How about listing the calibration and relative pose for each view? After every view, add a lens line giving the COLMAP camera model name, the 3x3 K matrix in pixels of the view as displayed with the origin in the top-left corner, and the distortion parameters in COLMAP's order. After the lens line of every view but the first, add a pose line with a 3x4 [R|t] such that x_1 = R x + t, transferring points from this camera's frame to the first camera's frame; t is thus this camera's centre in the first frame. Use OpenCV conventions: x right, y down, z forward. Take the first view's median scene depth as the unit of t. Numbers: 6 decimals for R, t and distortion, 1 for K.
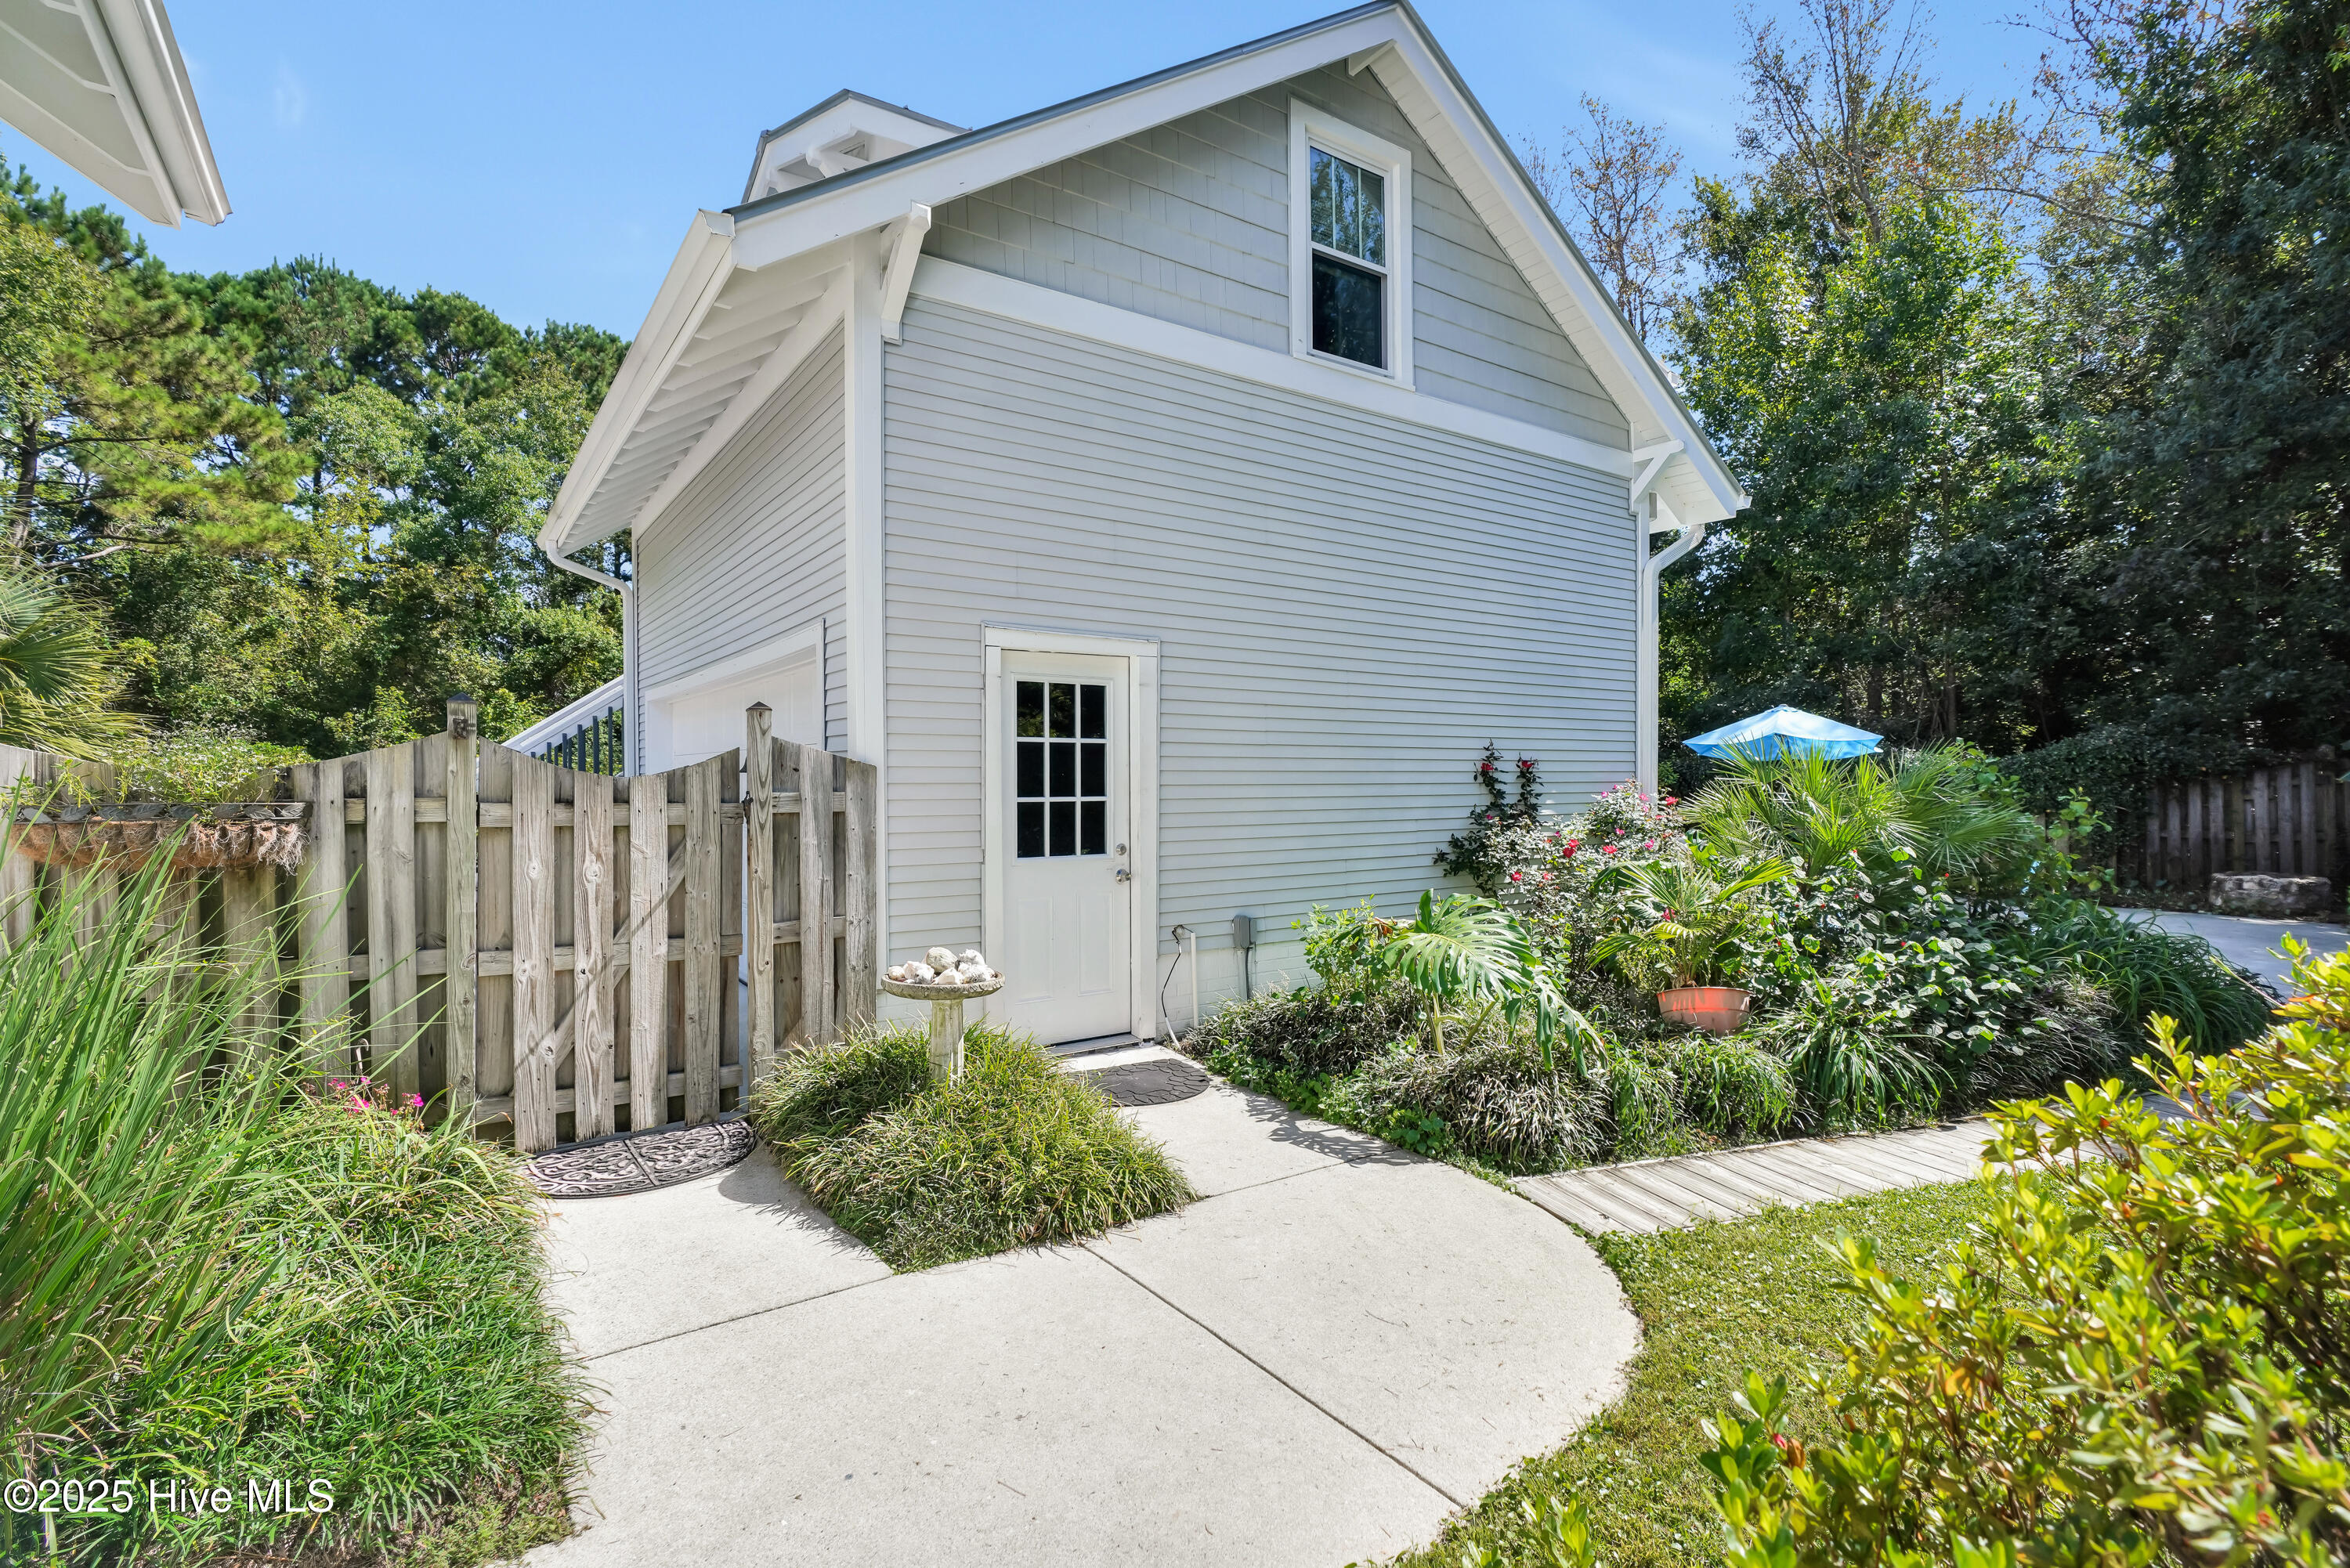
lens RADIAL K [[1080.3, 0, 1126.7], [0, 1080.3, 781.8], [0, 0, 1]] dist [-0.001024, 0.000388]
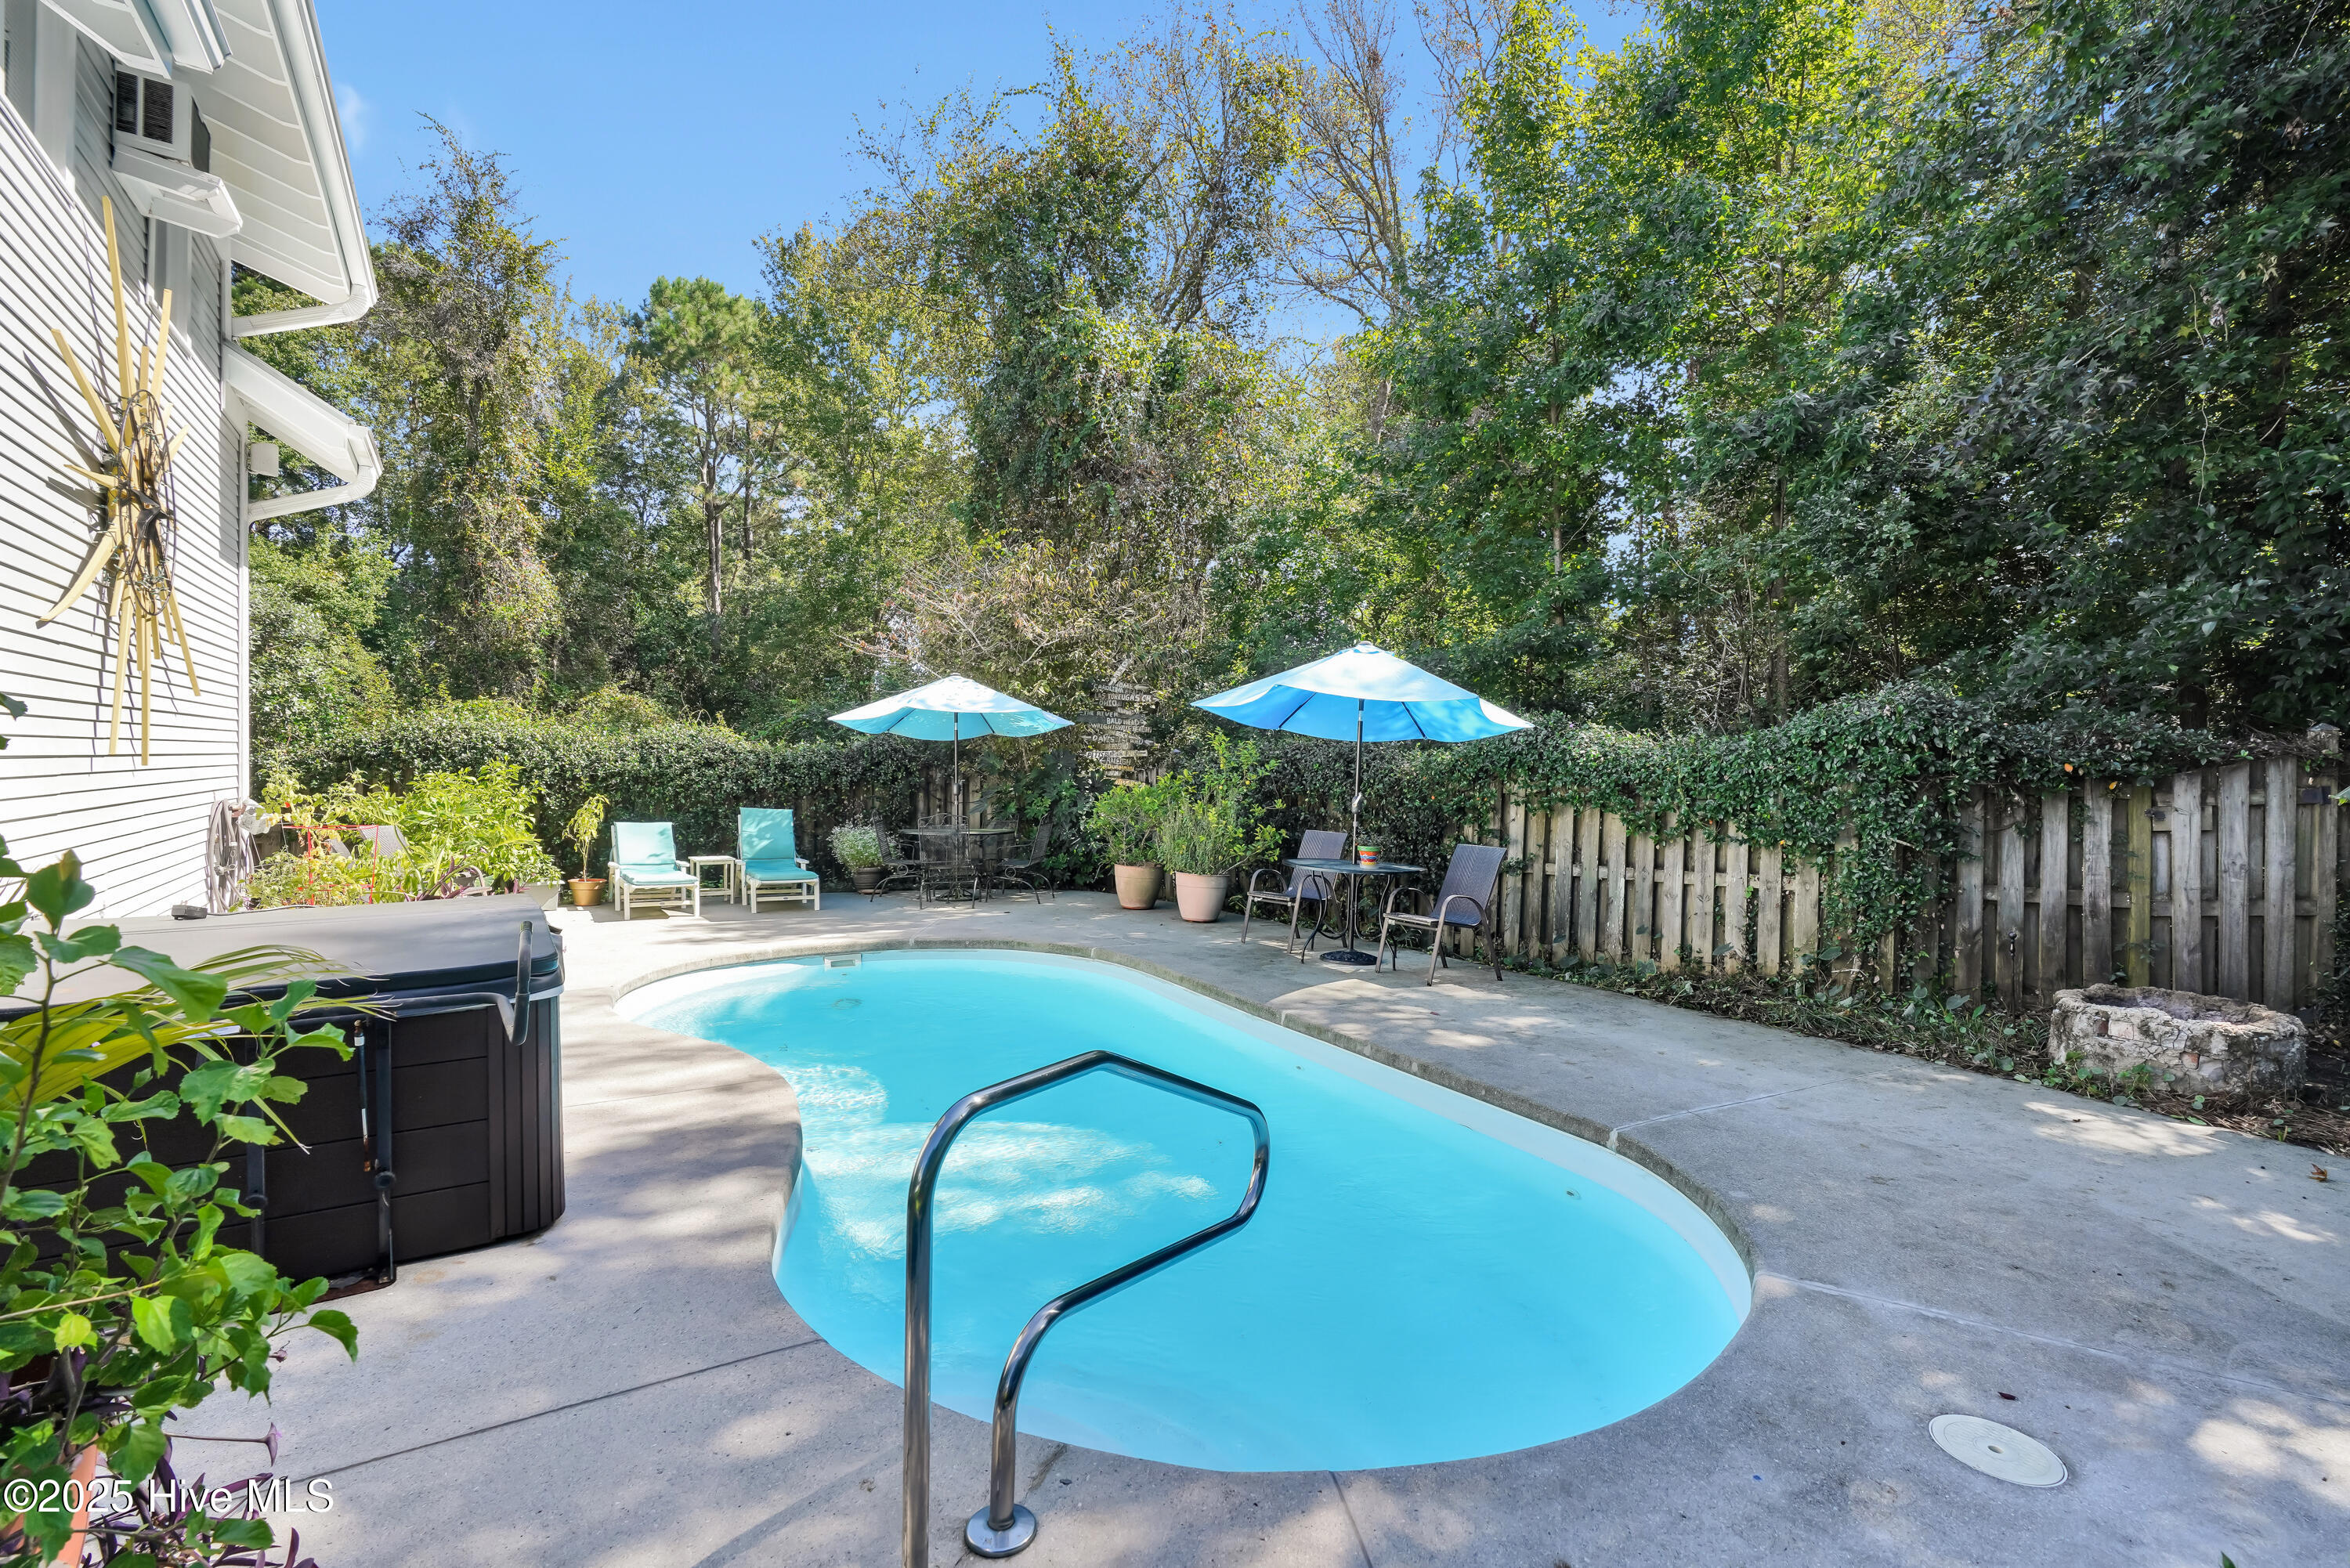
lens RADIAL K [[1080.3, 0, 1126.7], [0, 1080.3, 781.8], [0, 0, 1]] dist [-0.001024, 0.000388]
pose [[0.999612, 0.020849, -0.018497, 0.569231], [-0.020658, 0.999732, 0.010467, -0.001493], [0.018710, -0.010081, 0.999774, 0.491166]]
